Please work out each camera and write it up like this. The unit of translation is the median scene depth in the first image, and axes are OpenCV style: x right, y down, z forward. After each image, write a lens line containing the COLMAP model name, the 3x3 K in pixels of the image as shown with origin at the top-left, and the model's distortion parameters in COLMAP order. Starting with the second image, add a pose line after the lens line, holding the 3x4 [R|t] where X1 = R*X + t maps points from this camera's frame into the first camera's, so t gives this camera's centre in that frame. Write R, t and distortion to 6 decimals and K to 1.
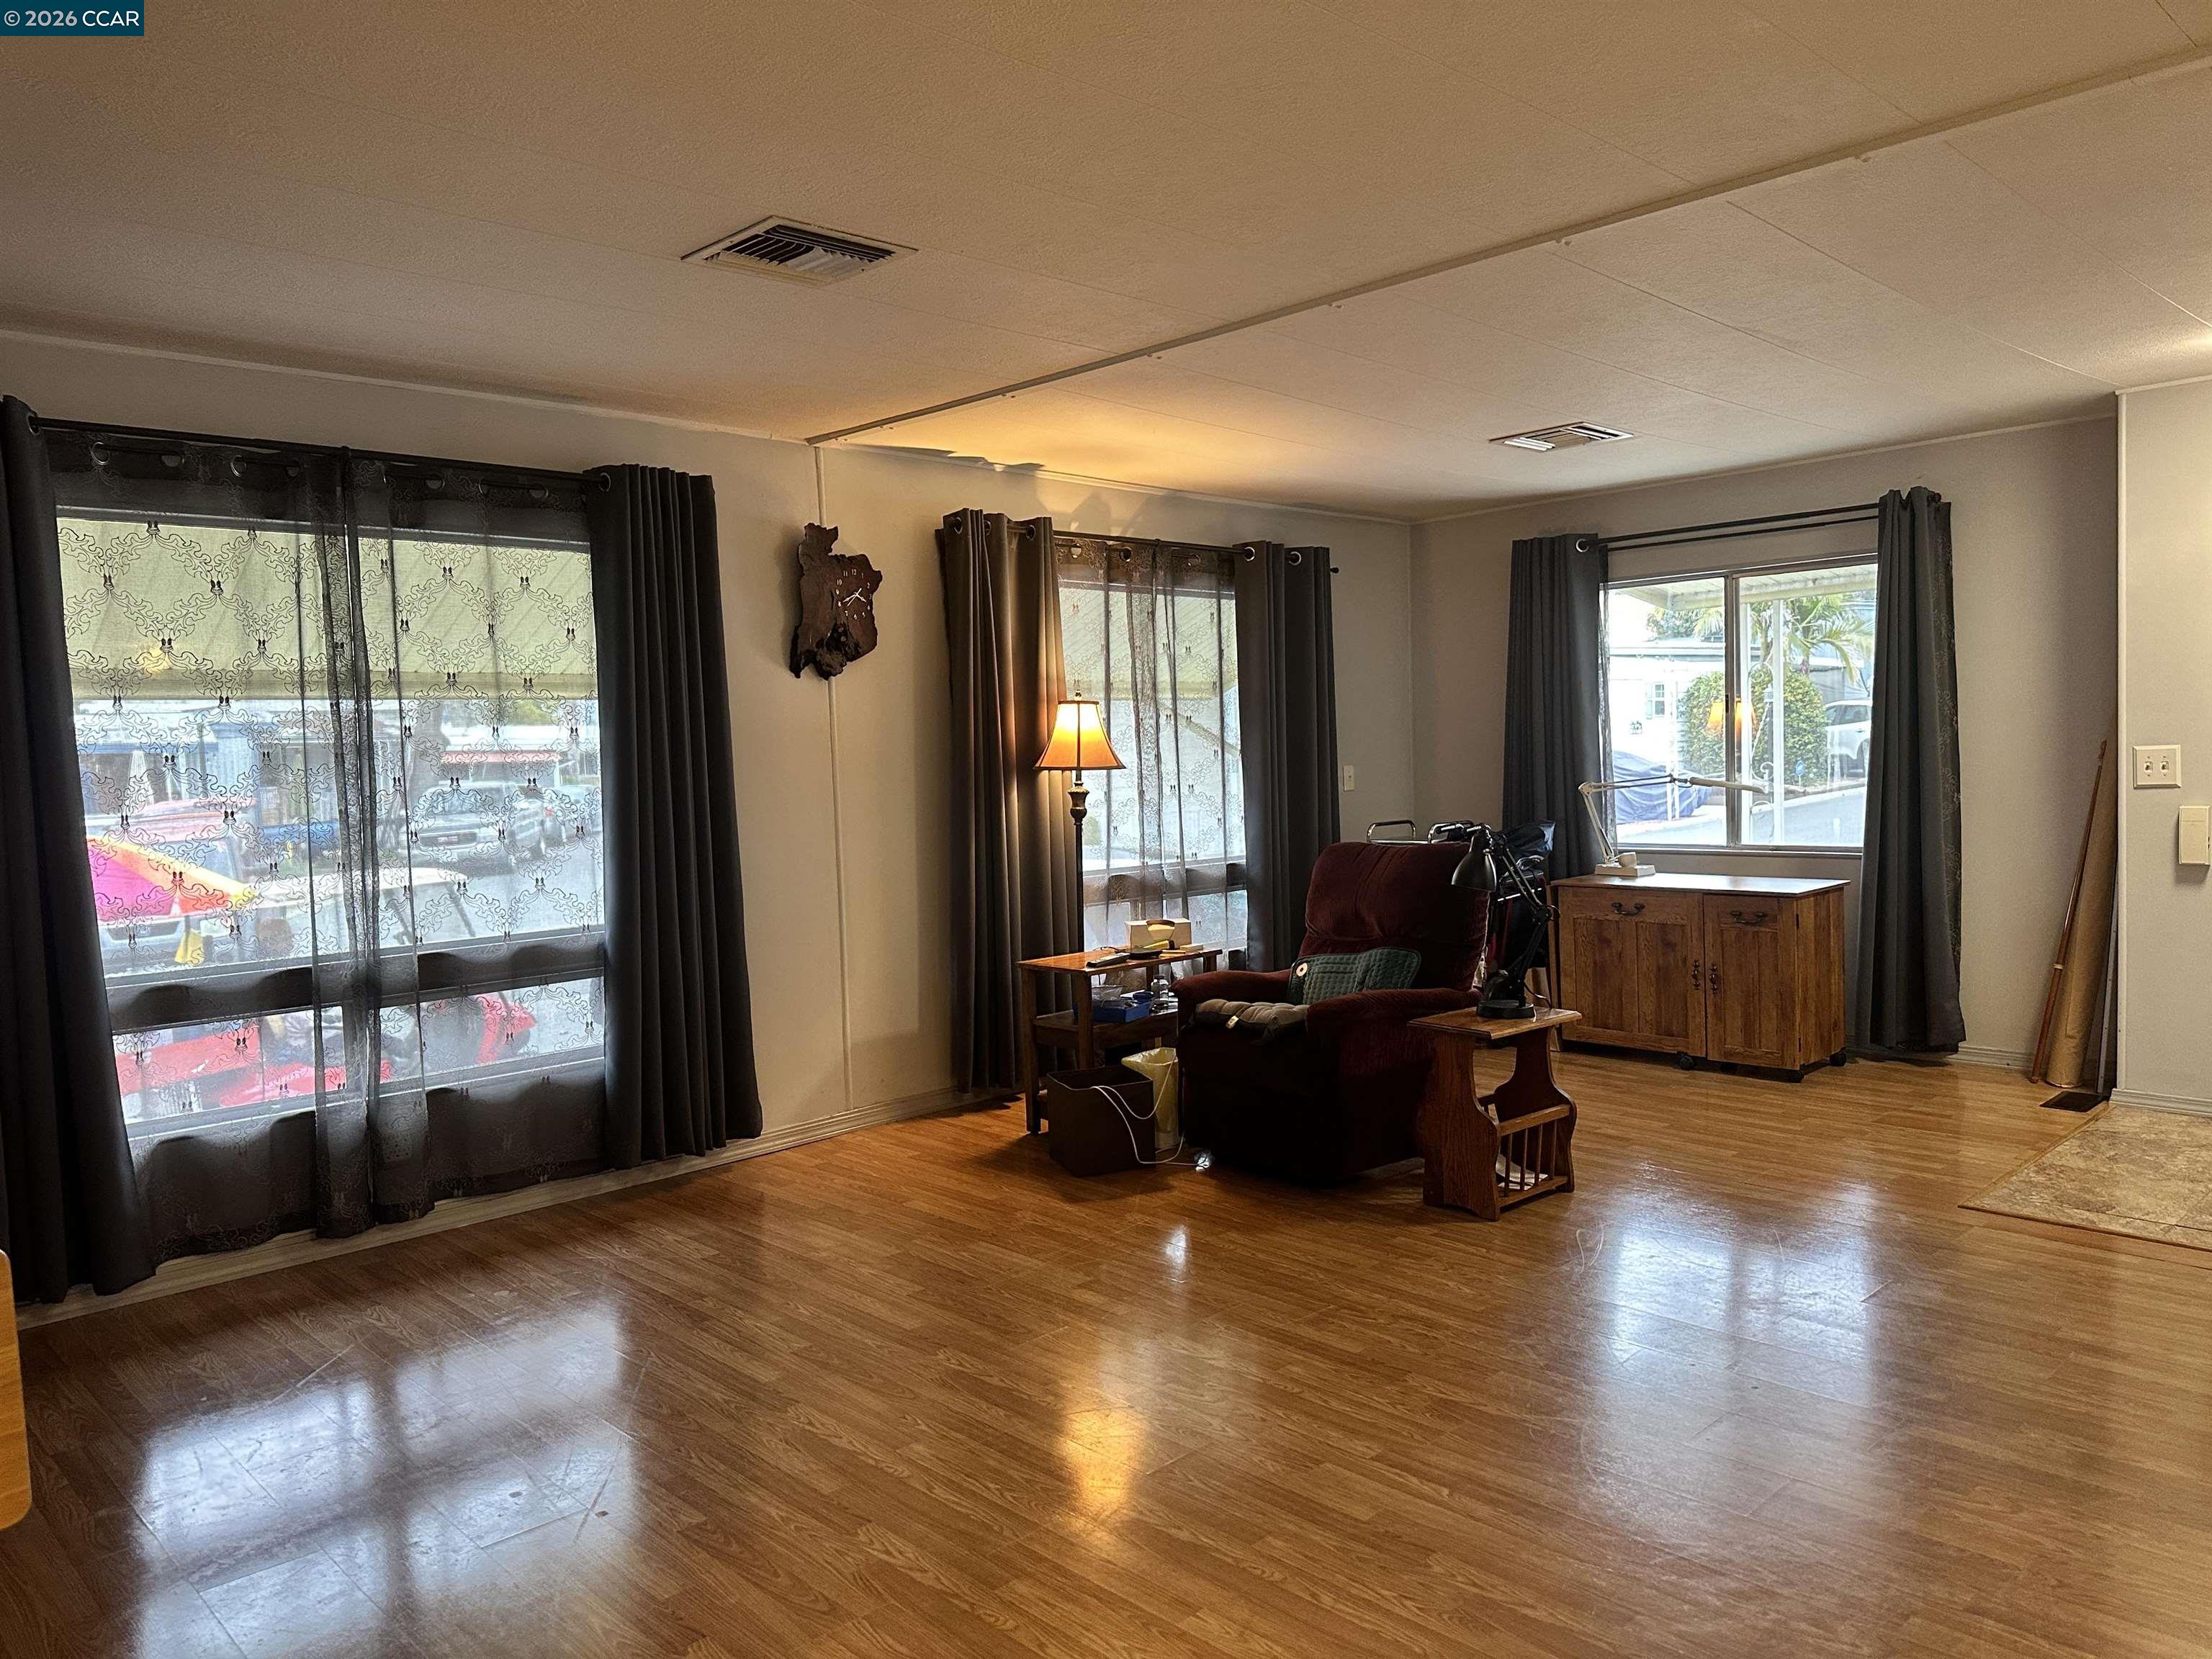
lens RADIAL K [[1547.0, 0, 1099.3], [0, 1547.0, 830.3], [0, 0, 1]] dist [0.121345, -0.163602]
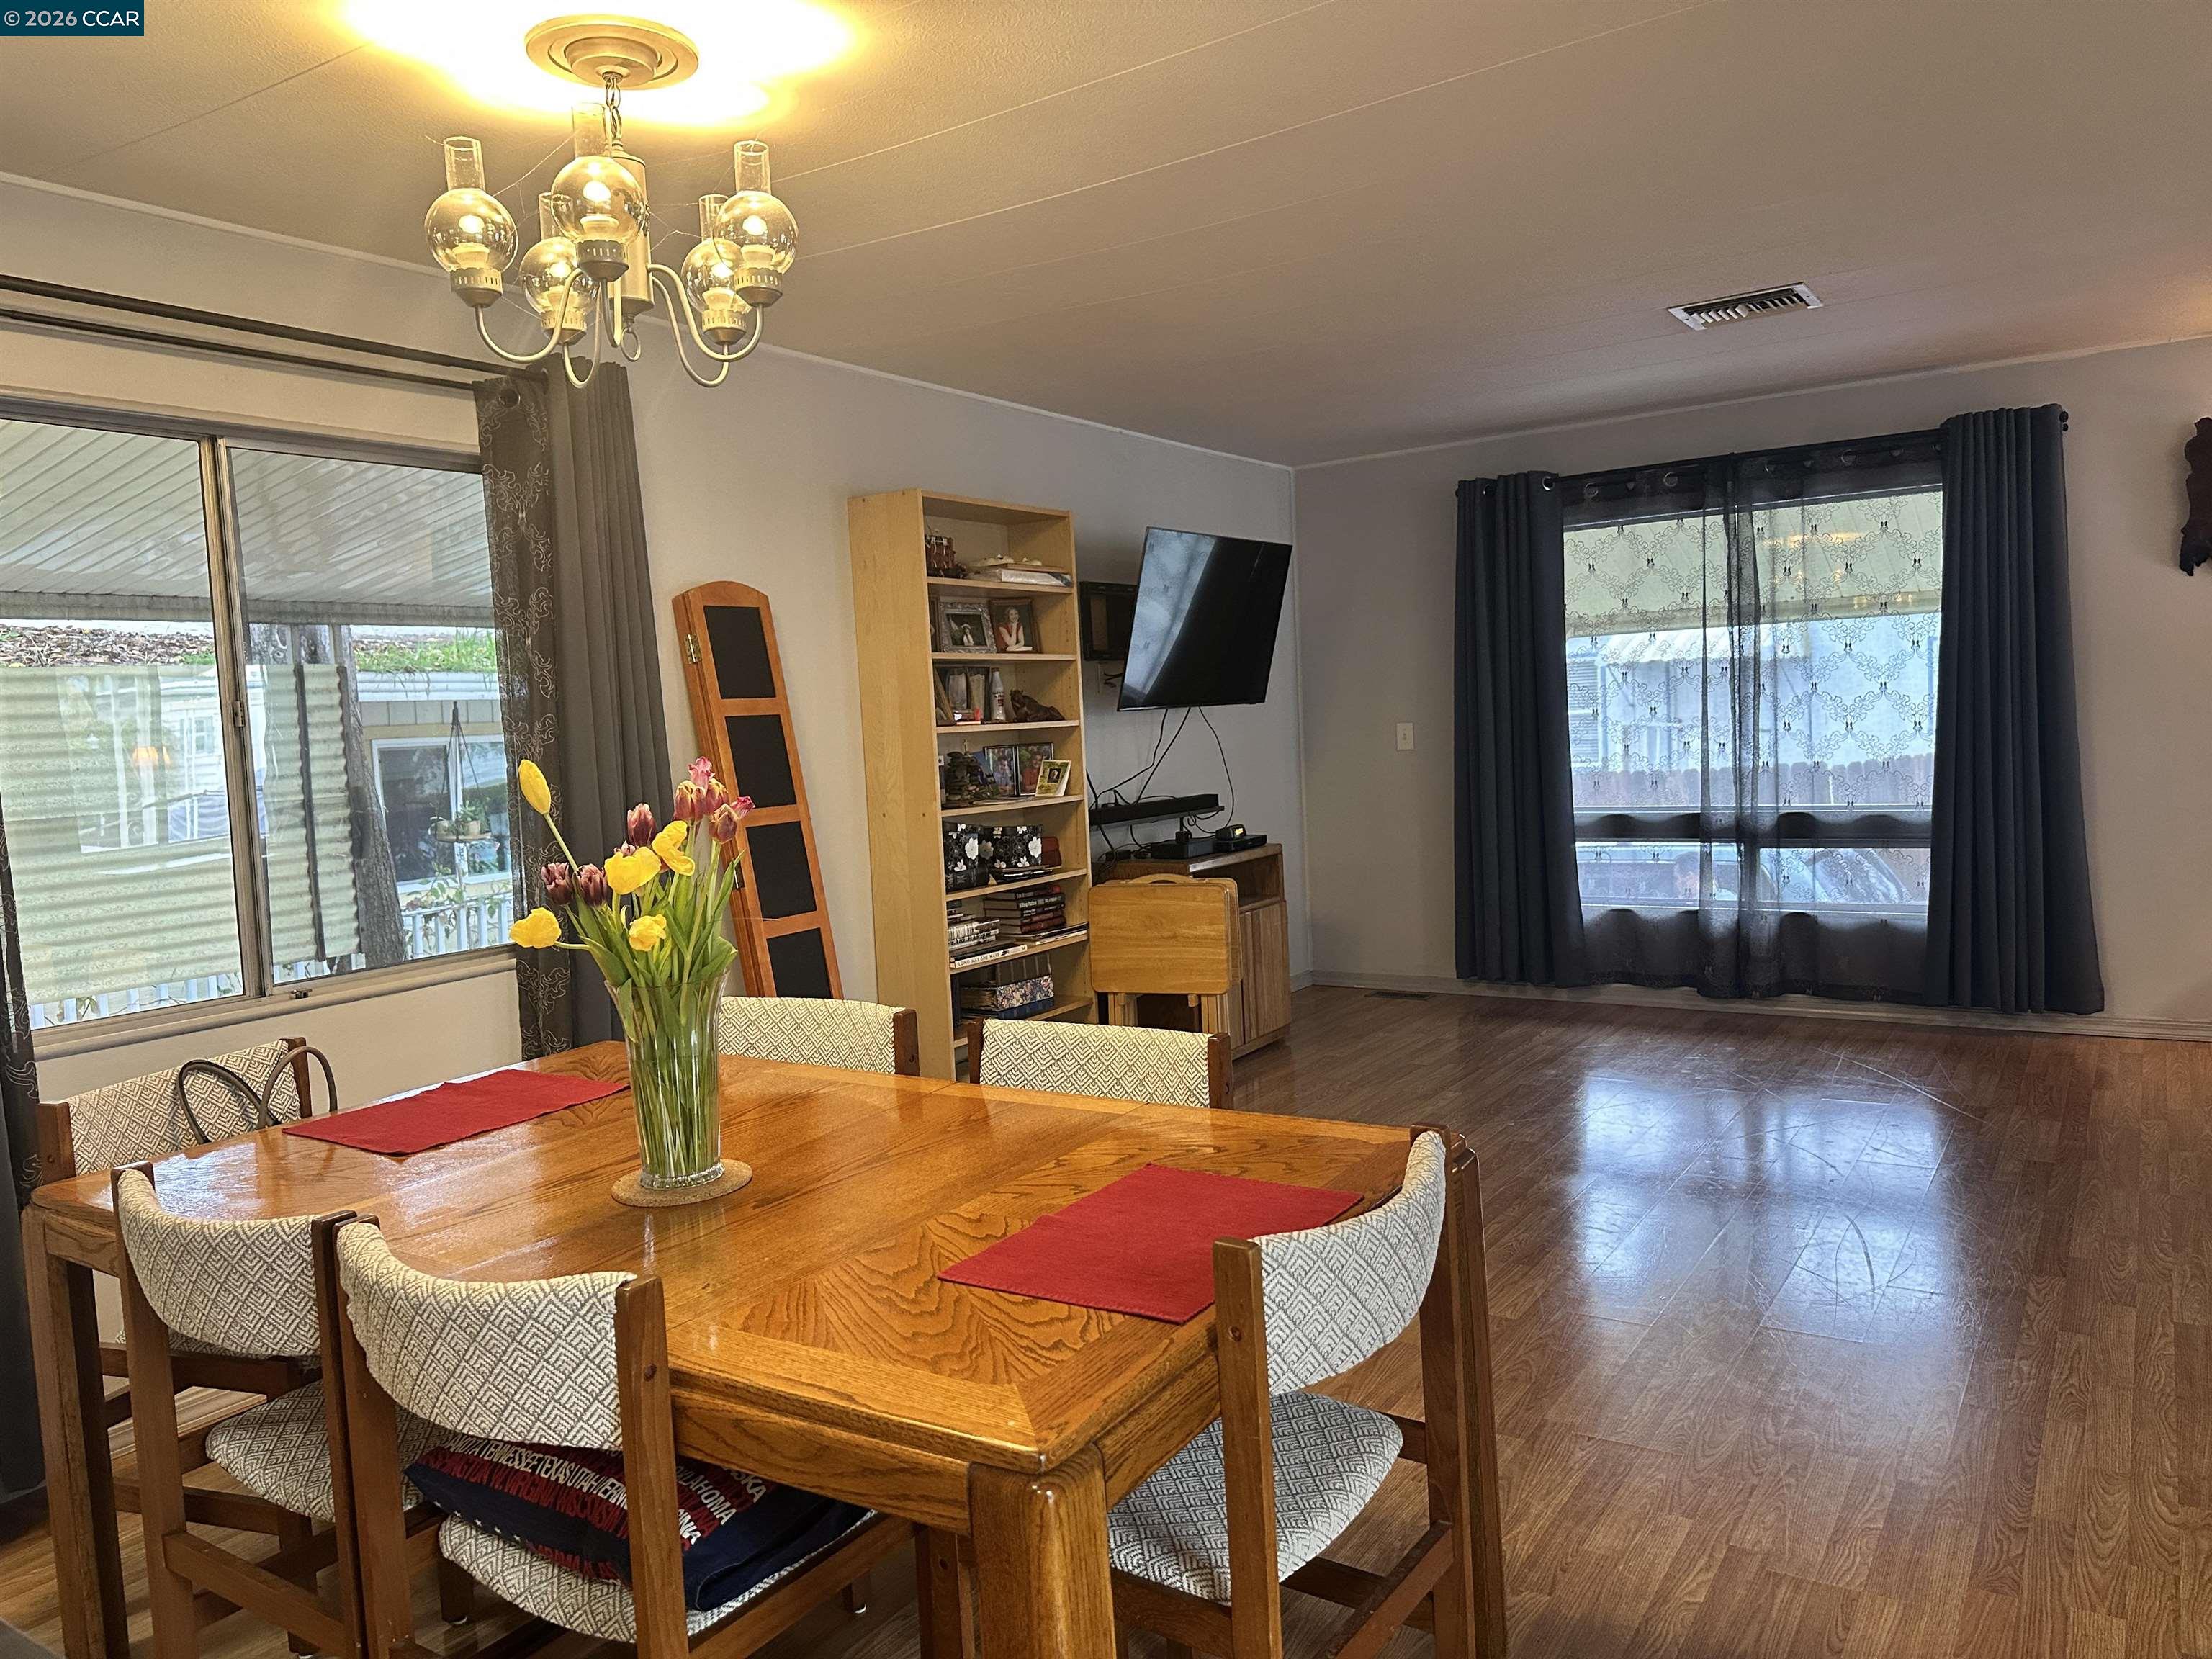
lens RADIAL K [[1542.5, 0, 1061.3], [0, 1542.5, 786.5], [0, 0, 1]] dist [0.028034, -0.067438]
pose [[0.183353, 0.064704, -0.980915, 0.761989], [-0.007664, 0.997895, 0.064391, -0.024863], [0.983017, -0.004289, 0.183463, 0.134546]]
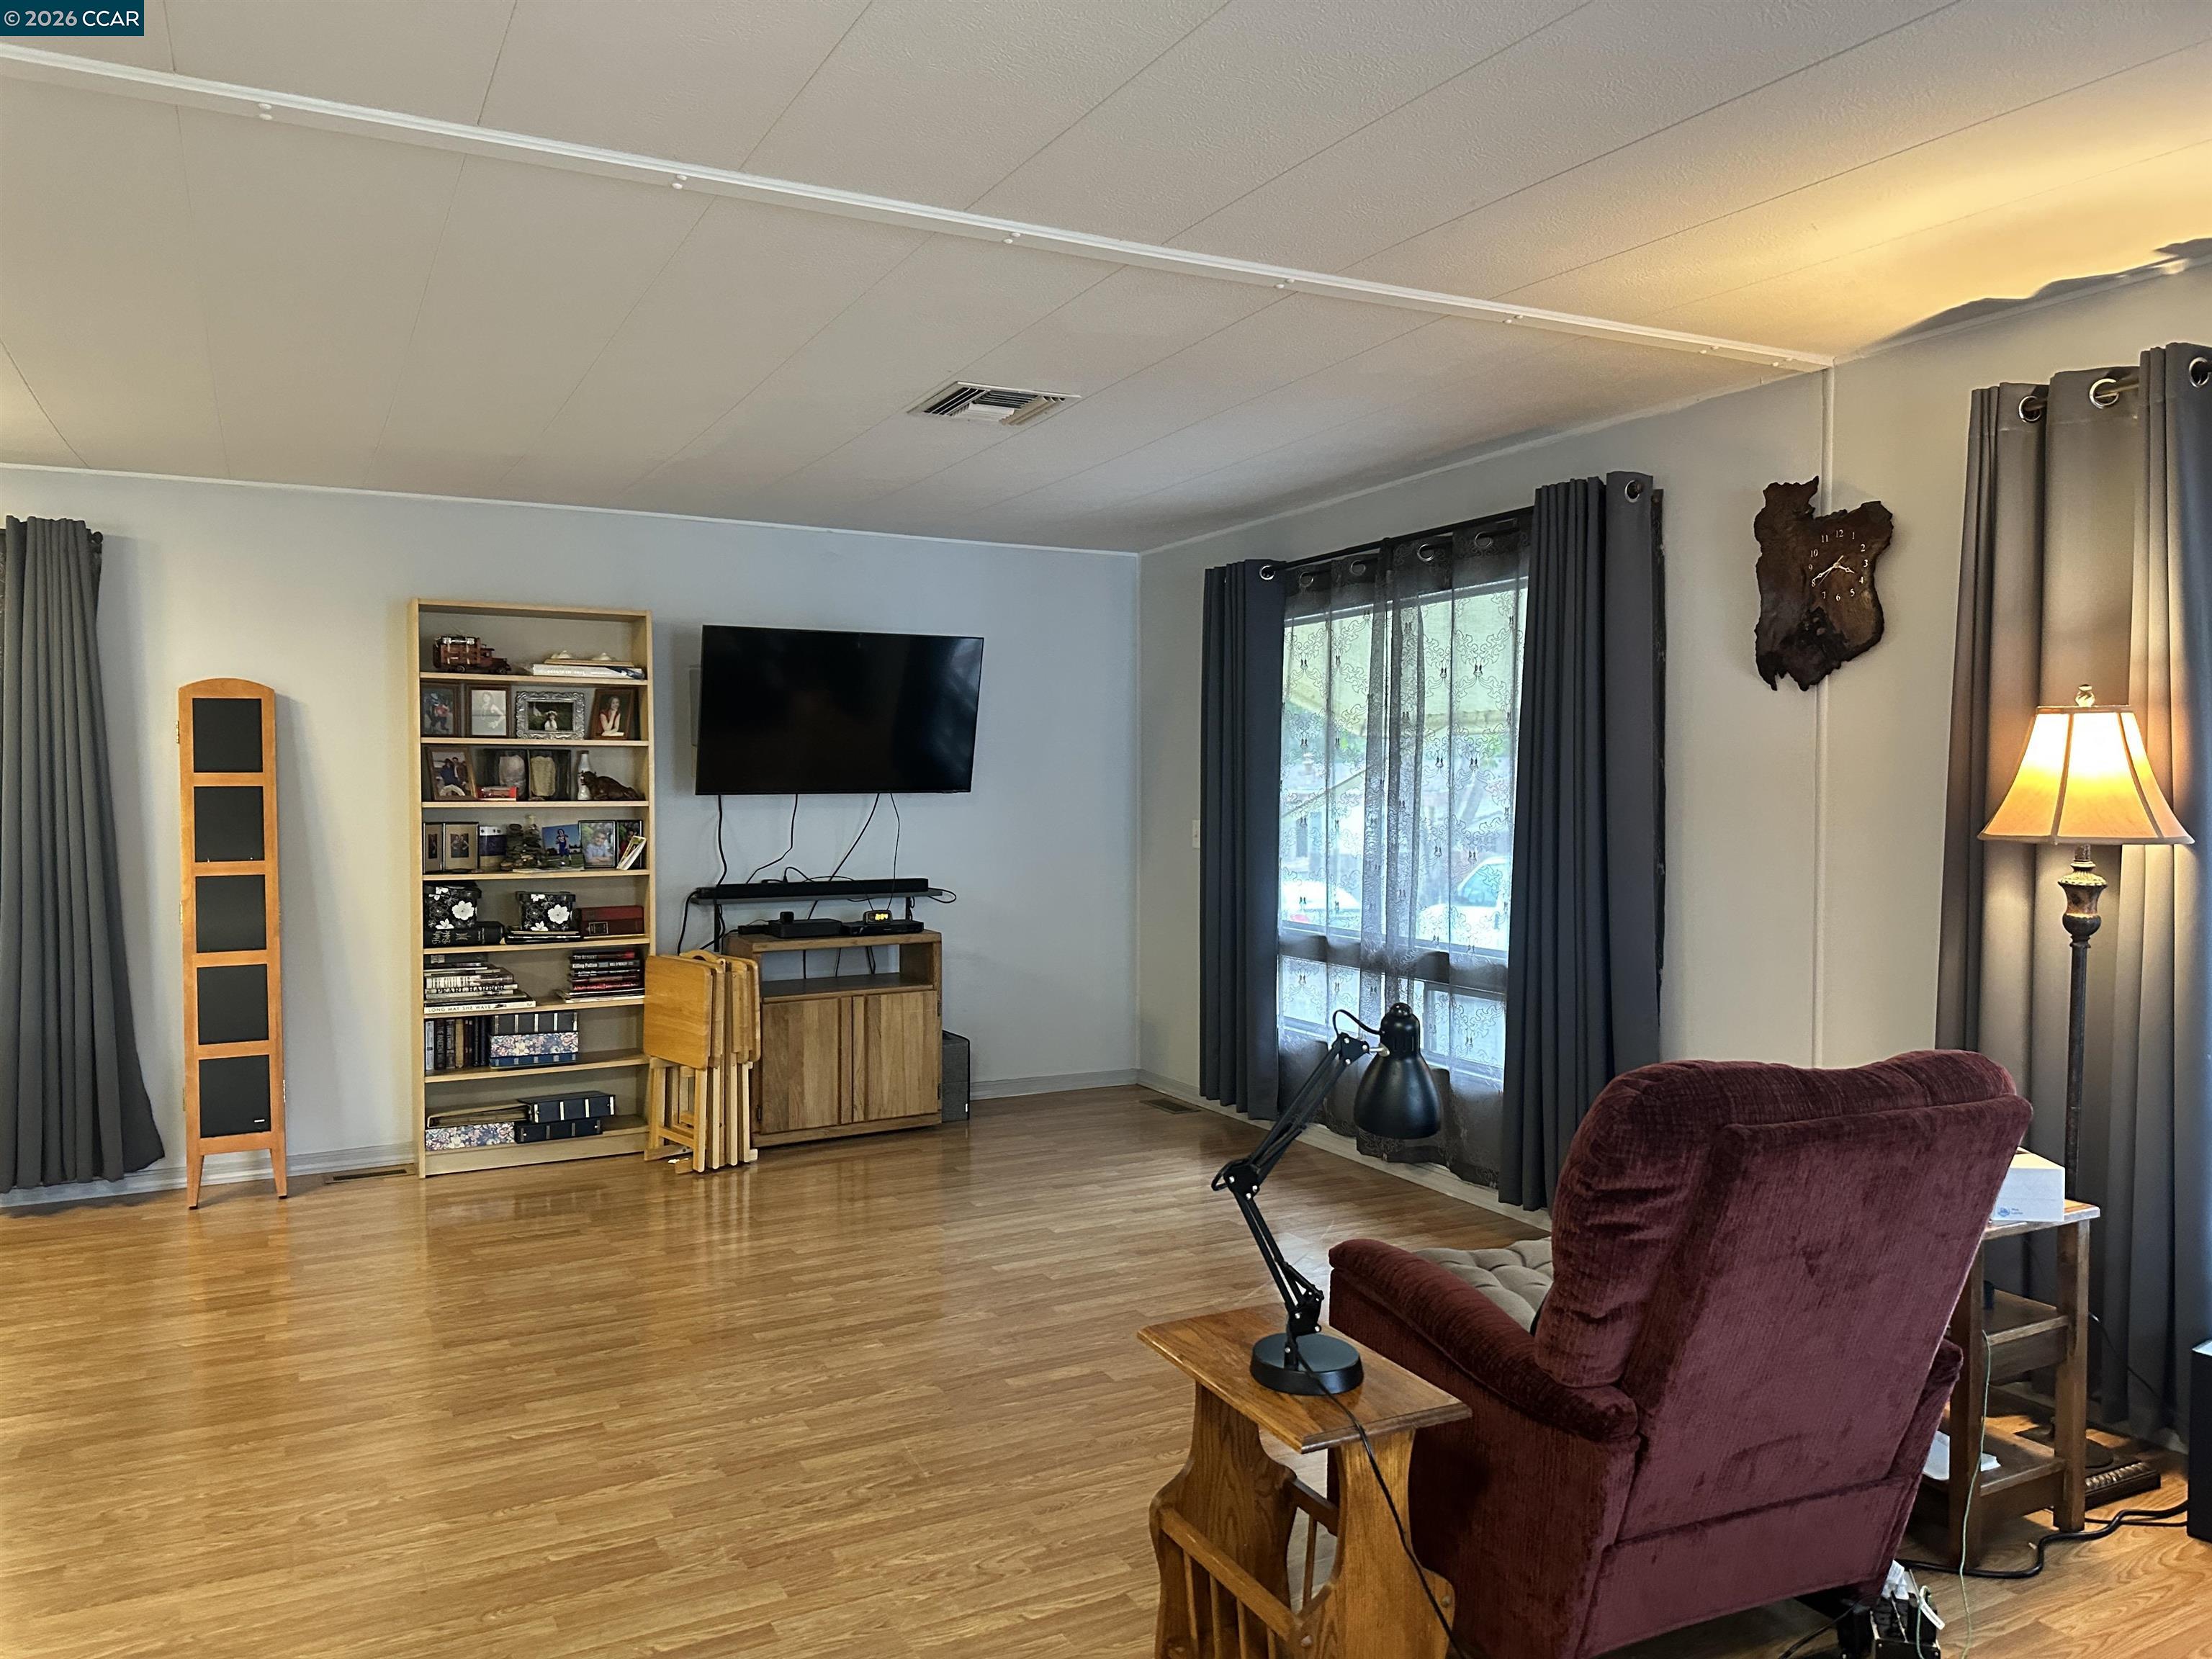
lens RADIAL K [[1547.0, 0, 1099.3], [0, 1547.0, 830.3], [0, 0, 1]] dist [0.121345, -0.163602]
pose [[-0.277600, 0.058575, -0.958909, 0.747815], [-0.042165, 0.996435, 0.073073, -0.085662], [0.959771, 0.060717, -0.274140, 1.066634]]
